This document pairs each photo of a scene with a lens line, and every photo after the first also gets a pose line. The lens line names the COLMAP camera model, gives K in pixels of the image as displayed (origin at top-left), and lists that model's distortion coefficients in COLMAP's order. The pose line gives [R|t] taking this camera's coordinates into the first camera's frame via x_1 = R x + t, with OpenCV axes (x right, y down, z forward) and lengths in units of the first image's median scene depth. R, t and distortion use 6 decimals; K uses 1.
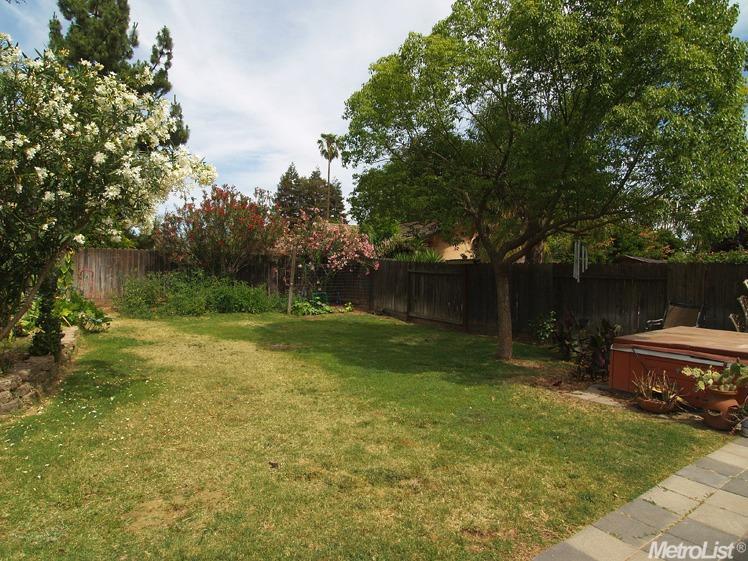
lens RADIAL K [[472.6, 0, 368.7], [0, 472.6, 279.1], [0, 0, 1]] dist [-0.026578, 0.000333]
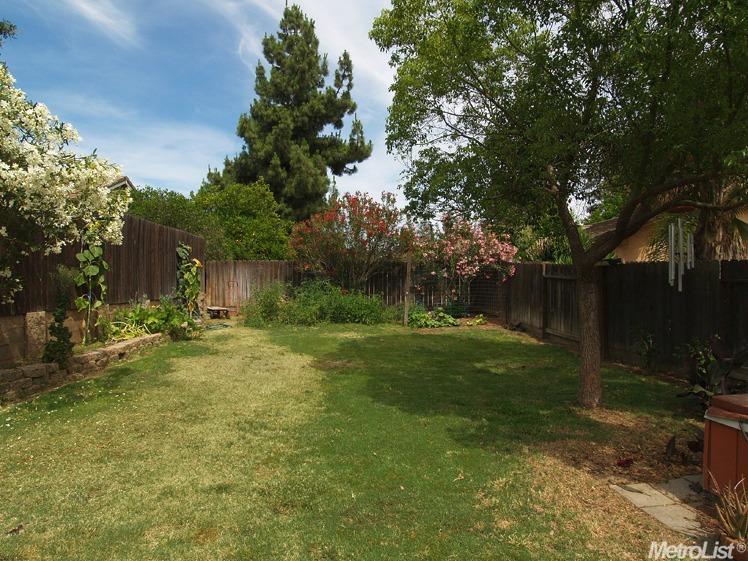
lens RADIAL K [[472.6, 0, 368.7], [0, 472.6, 279.1], [0, 0, 1]] dist [-0.026578, 0.000333]
pose [[0.893744, -0.015398, -0.448313, 0.166238], [0.008202, 0.999805, -0.017990, -0.000651], [0.448502, 0.012401, 0.893696, 0.141754]]
